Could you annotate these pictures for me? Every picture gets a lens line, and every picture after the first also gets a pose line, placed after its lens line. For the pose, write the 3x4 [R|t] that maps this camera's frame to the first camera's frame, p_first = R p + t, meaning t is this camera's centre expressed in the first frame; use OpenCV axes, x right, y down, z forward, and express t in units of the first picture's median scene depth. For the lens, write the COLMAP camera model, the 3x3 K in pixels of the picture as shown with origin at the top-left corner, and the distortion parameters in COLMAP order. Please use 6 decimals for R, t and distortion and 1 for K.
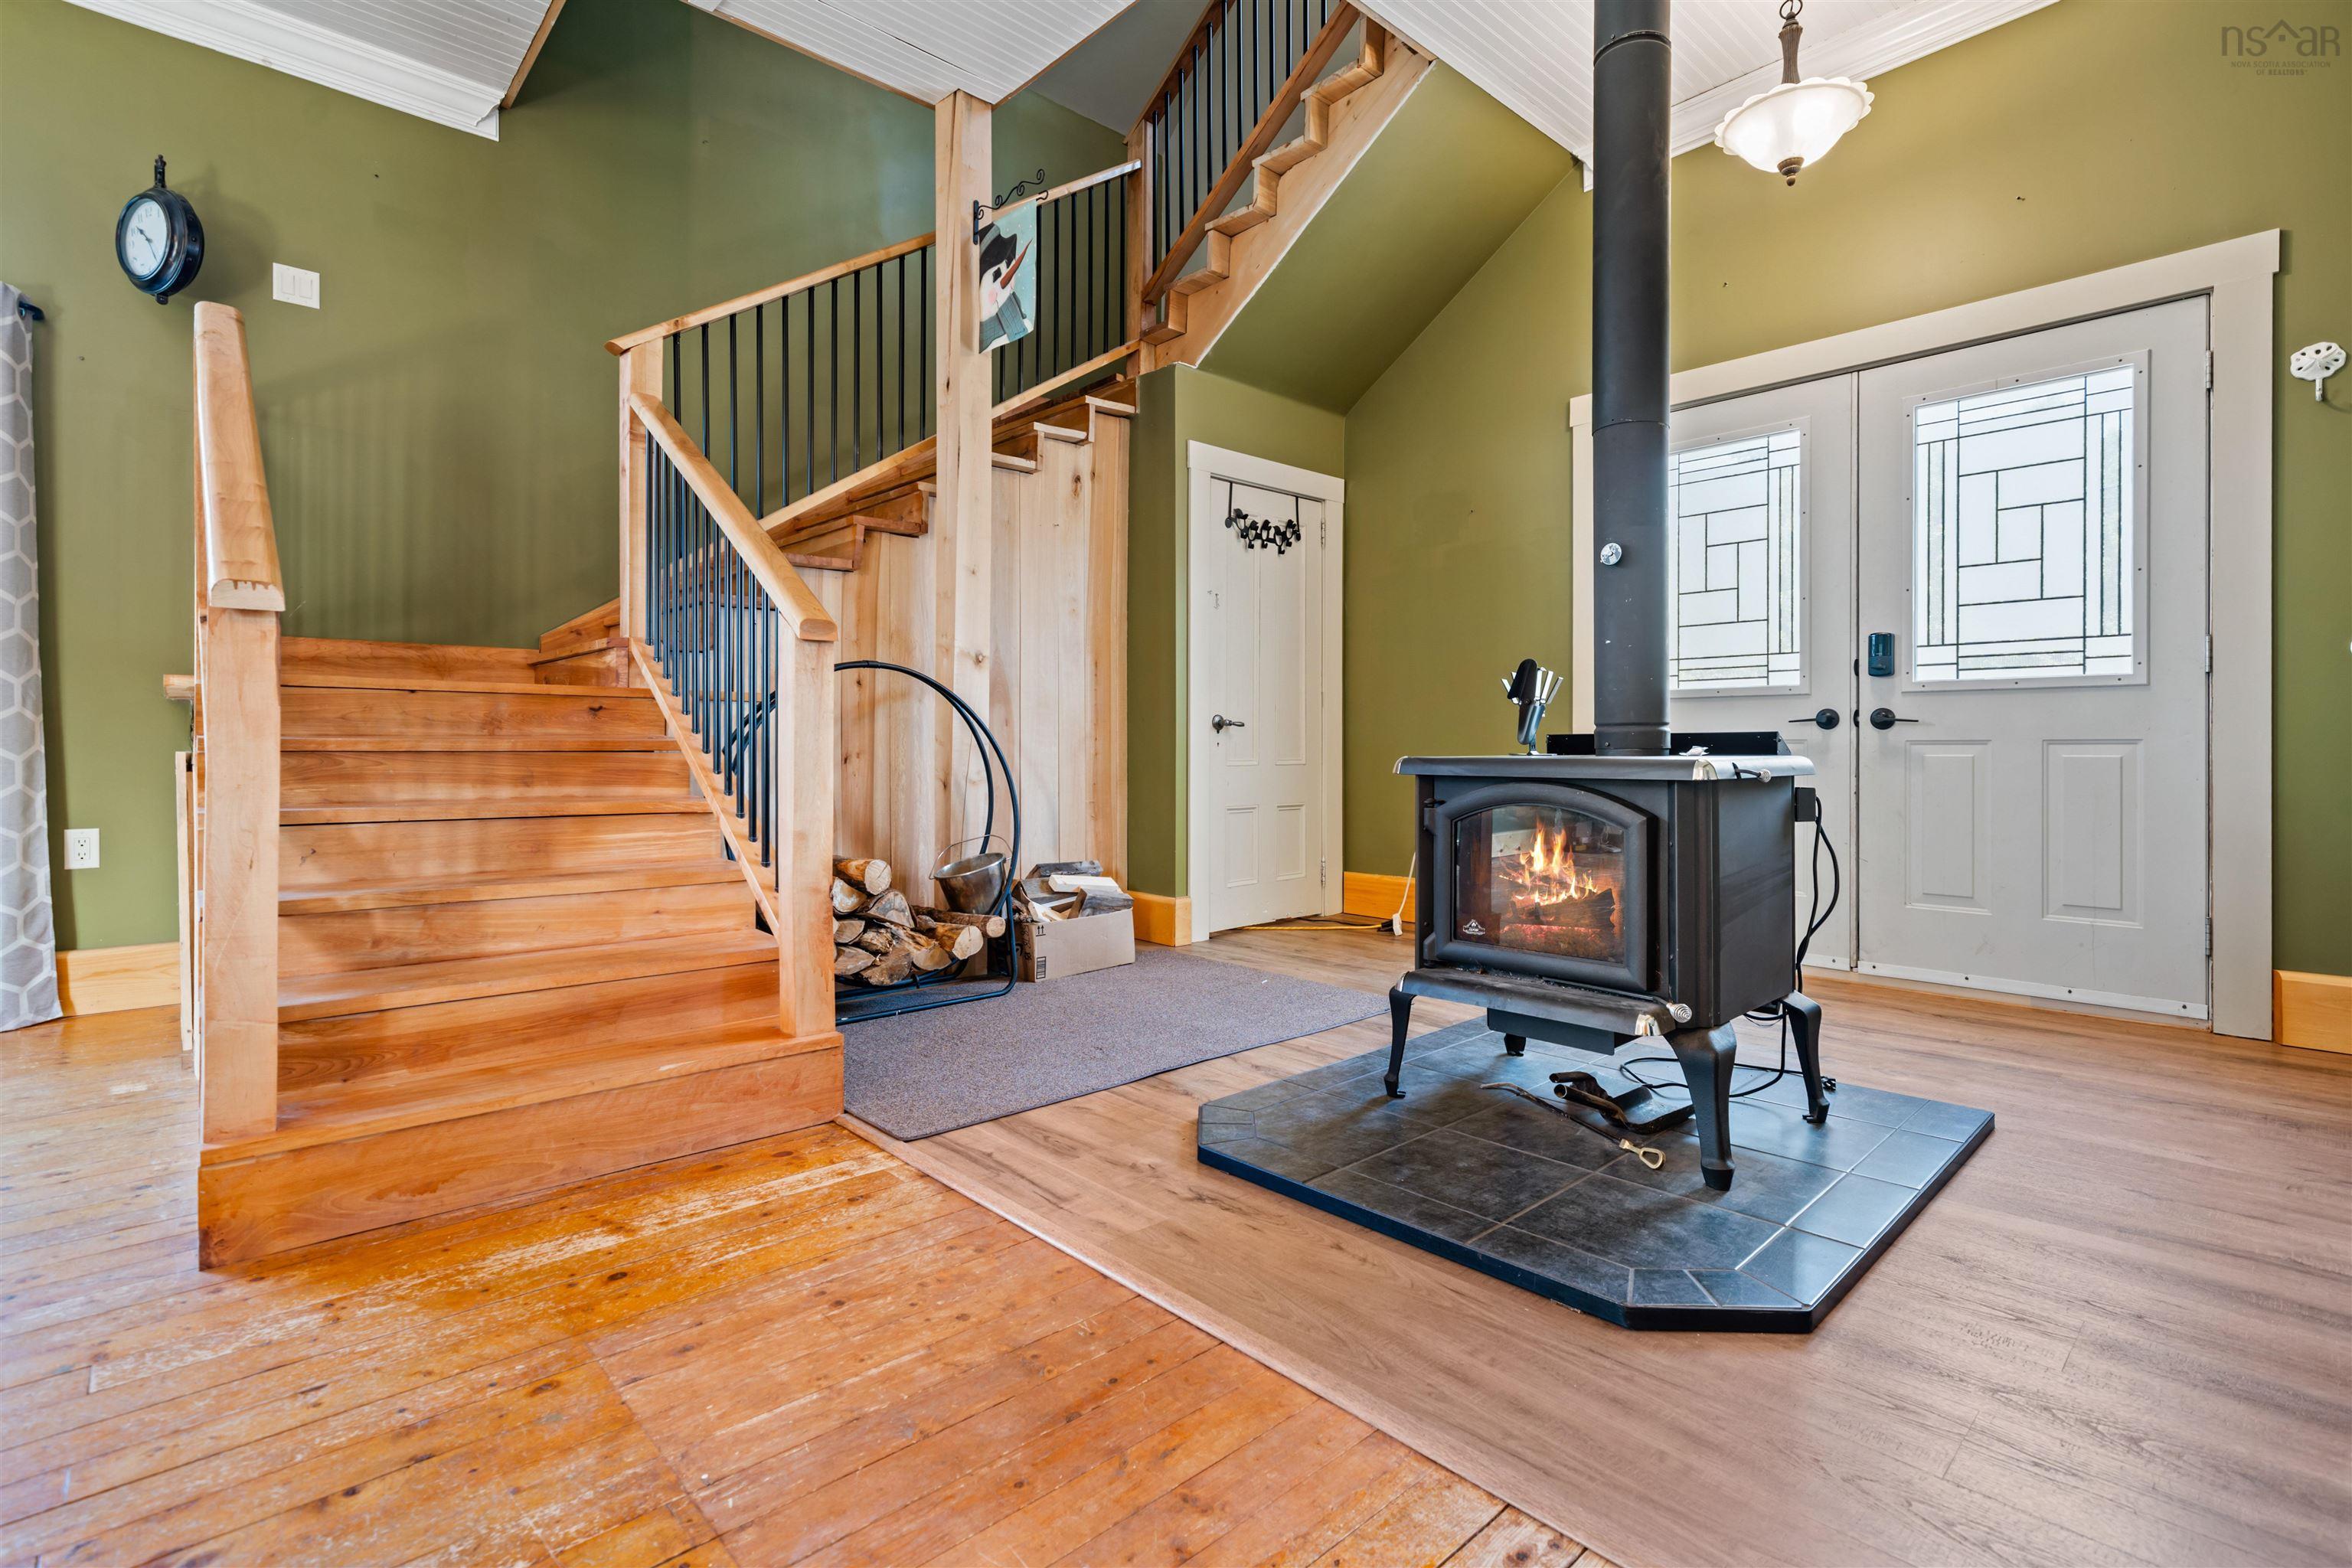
lens RADIAL K [[1095.2, 0, 1174.0], [0, 1095.2, 749.8], [0, 0, 1]] dist [0.002549, -0.000051]
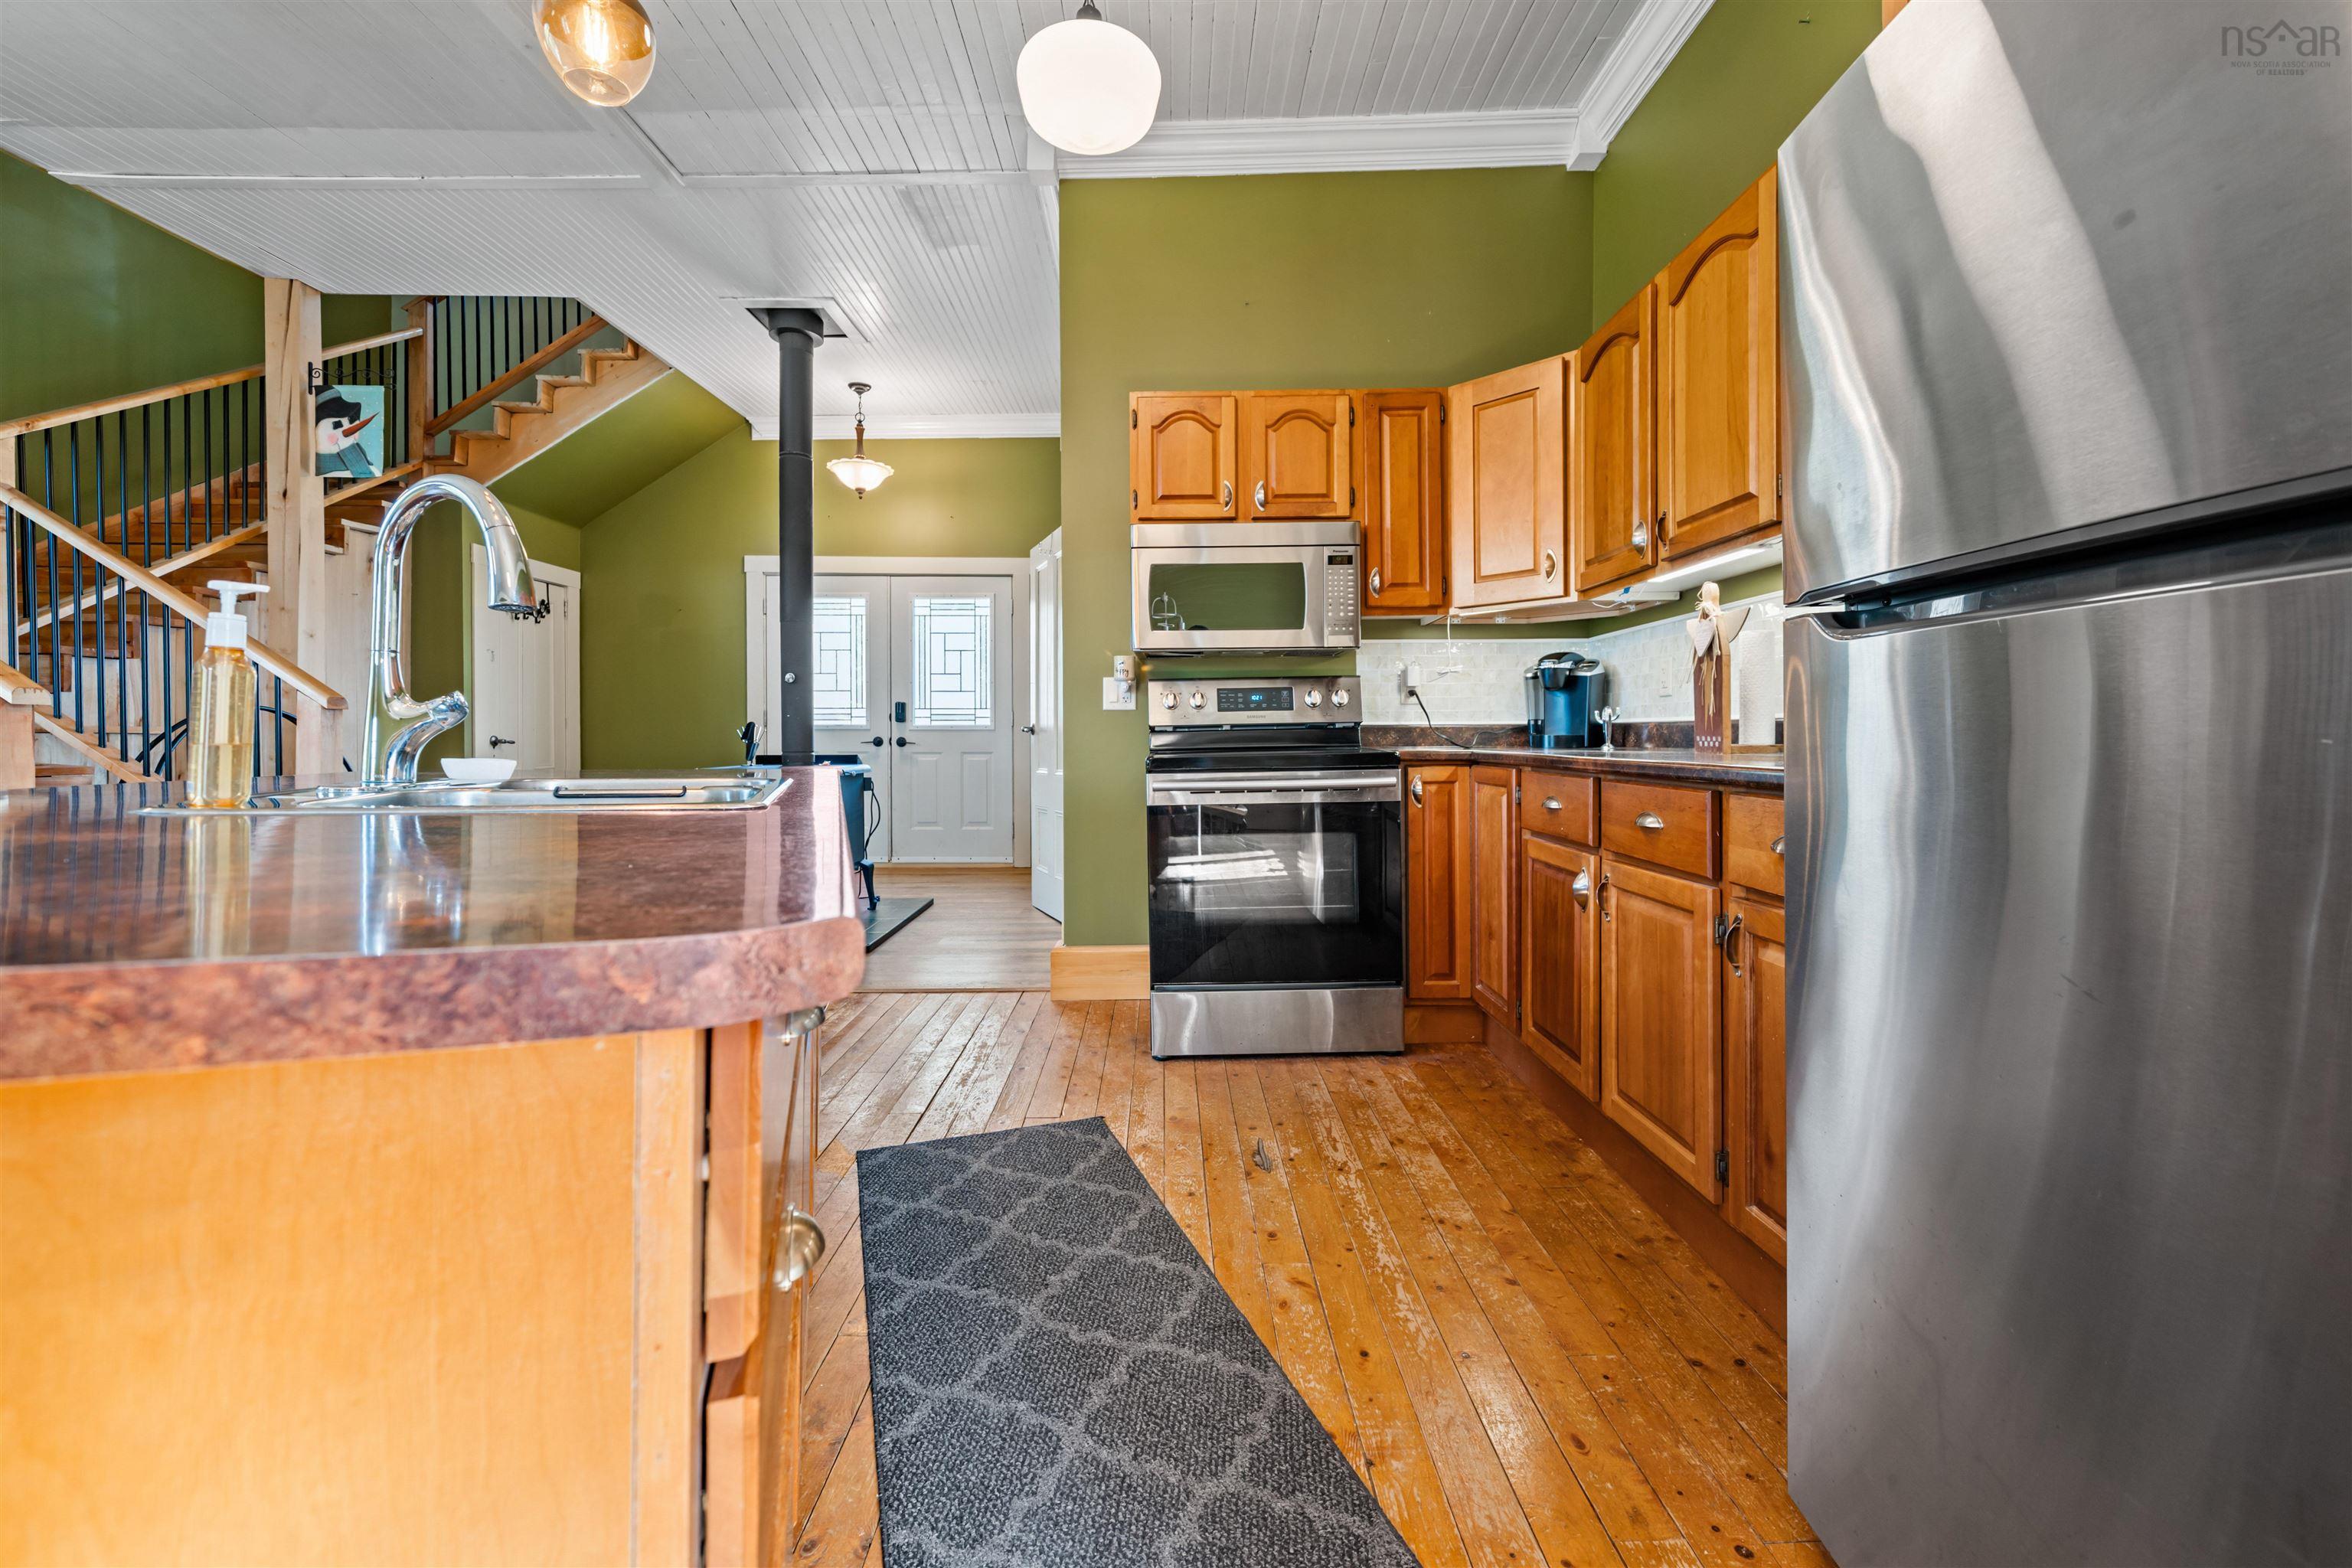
lens RADIAL K [[968.2, 0, 1168.6], [0, 968.2, 749.9], [0, 0, 1]] dist [0.004941, -0.002747]
pose [[0.679987, -0.010717, 0.733146, -0.366895], [0.002324, 0.999920, 0.012461, -0.035397], [-0.733220, -0.006770, 0.679957, -0.639130]]
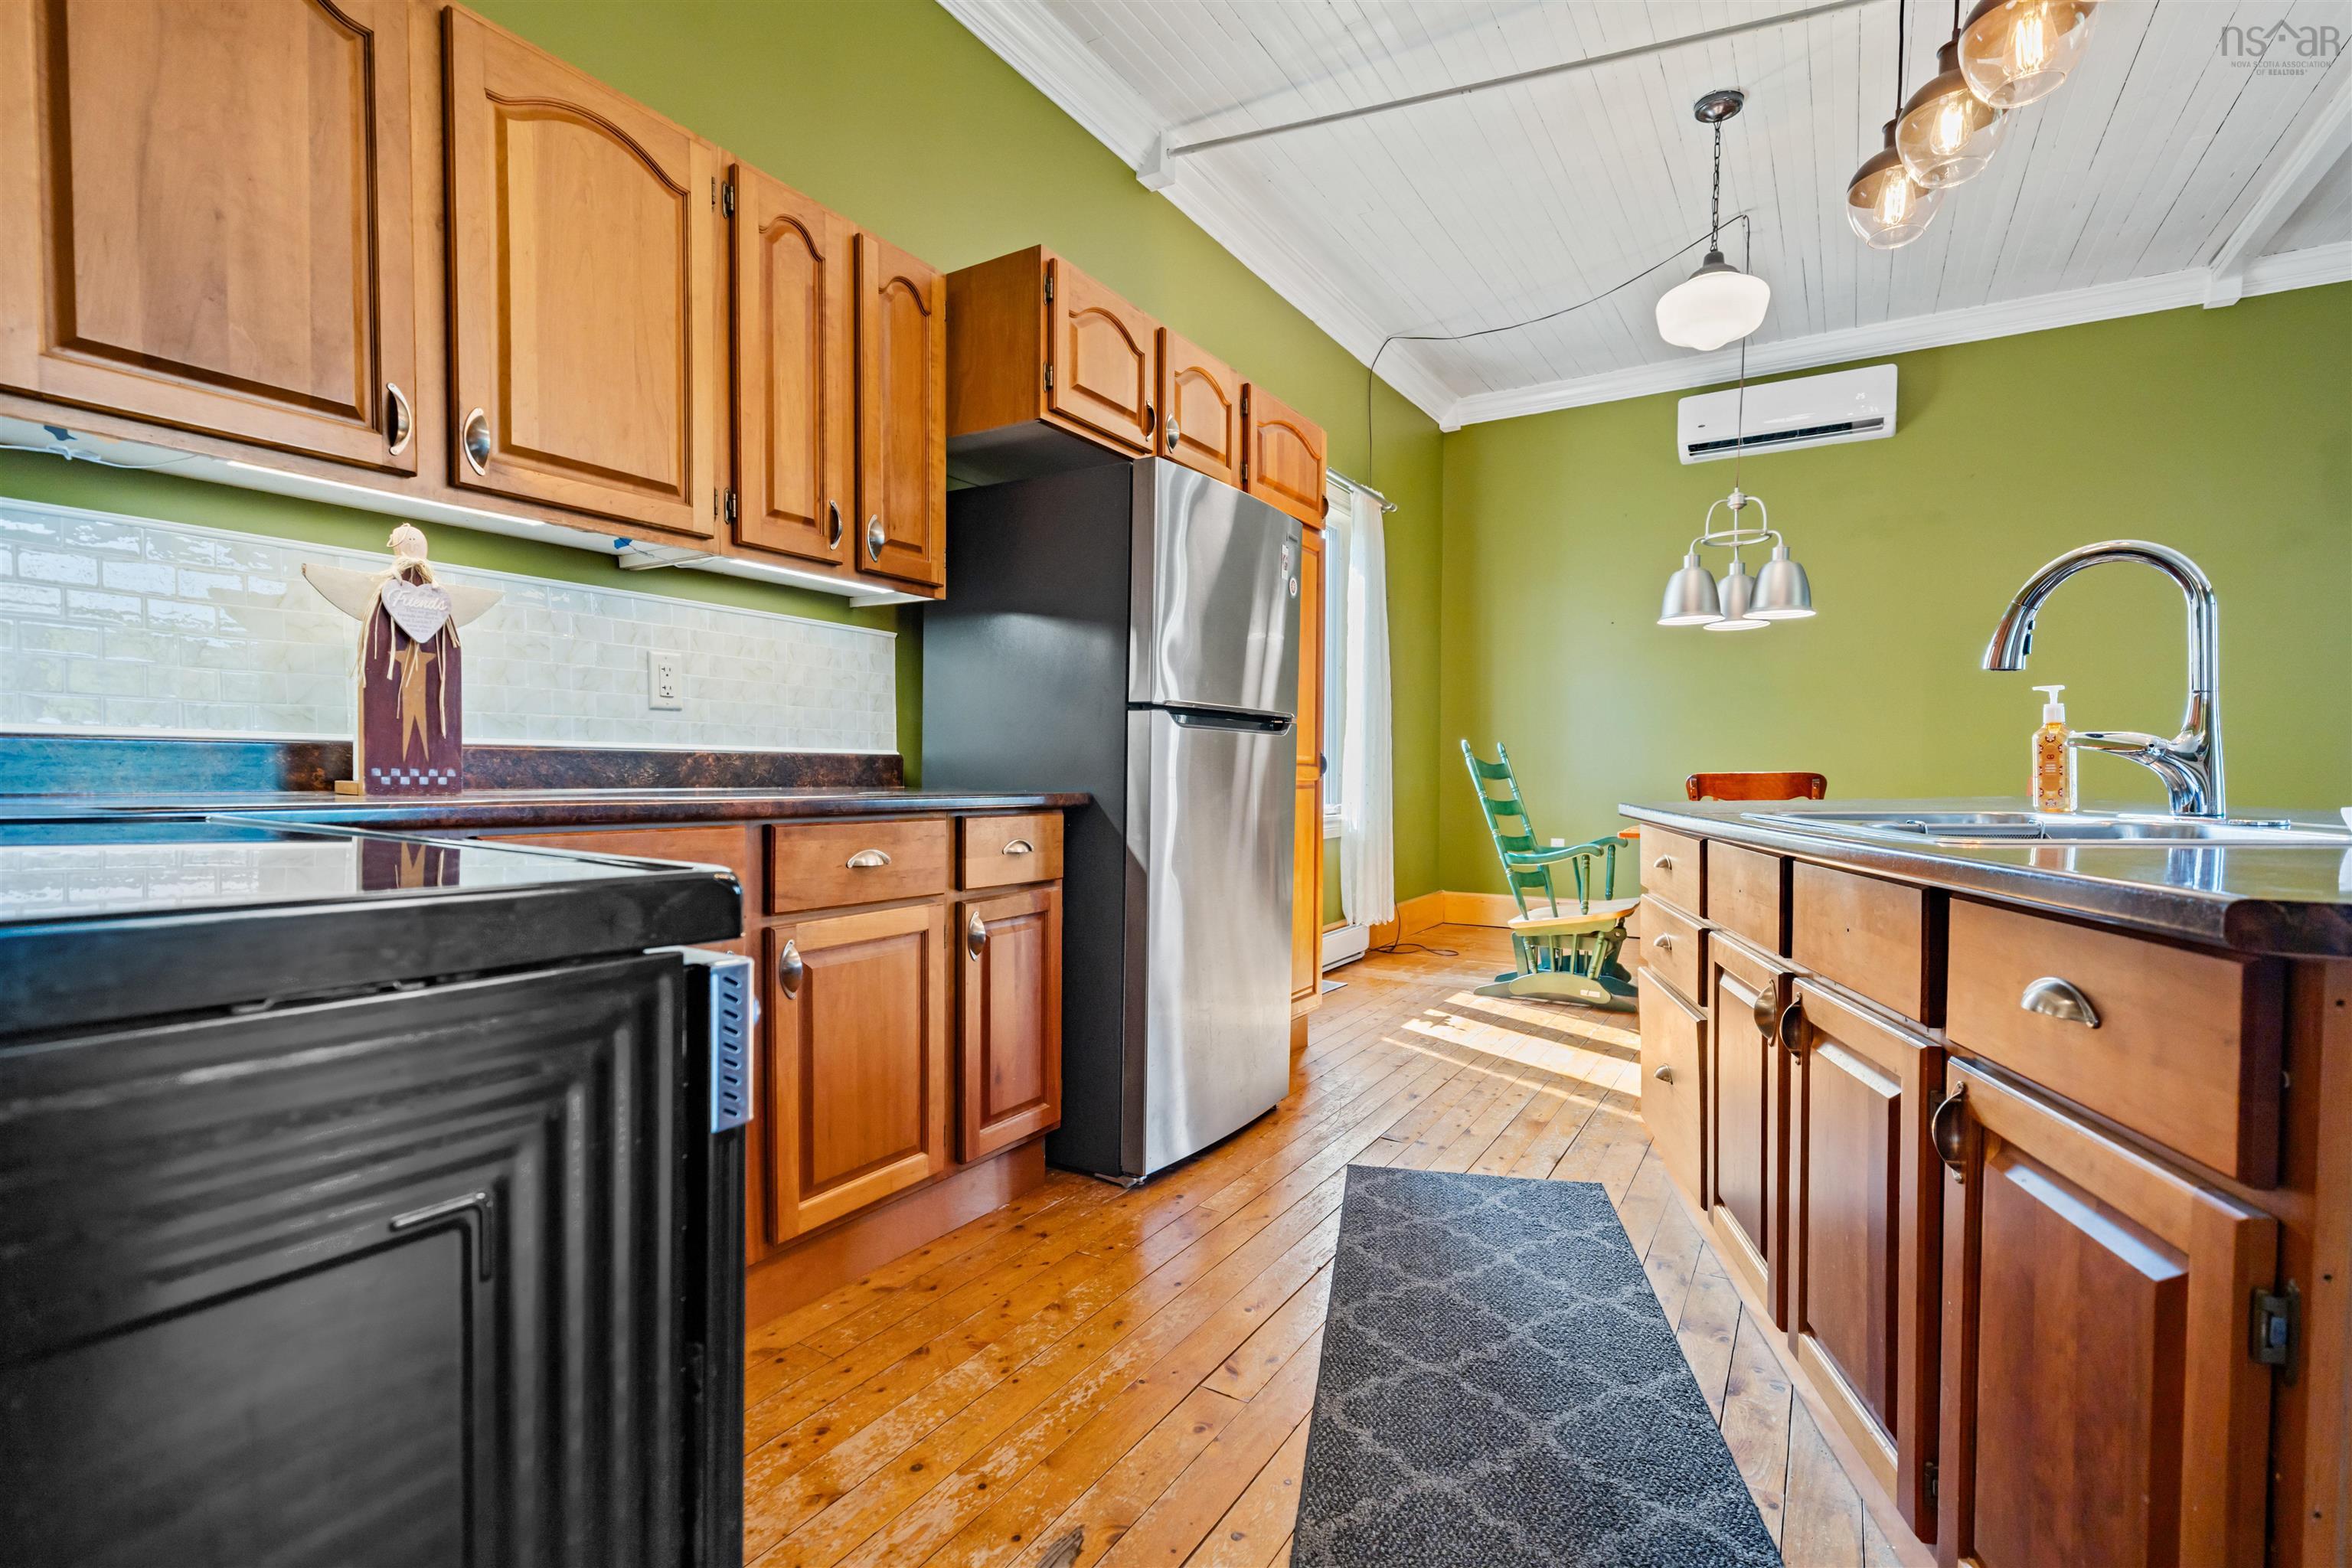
lens RADIAL K [[1095.2, 0, 1192.0], [0, 1095.2, 805.3], [0, 0, 1]] dist [0.002549, -0.000051]
pose [[-0.959024, 0.005575, -0.283269, 0.174039], [-0.002485, 0.999602, 0.028087, -0.034199], [0.283313, 0.027640, -0.958629, 0.086501]]
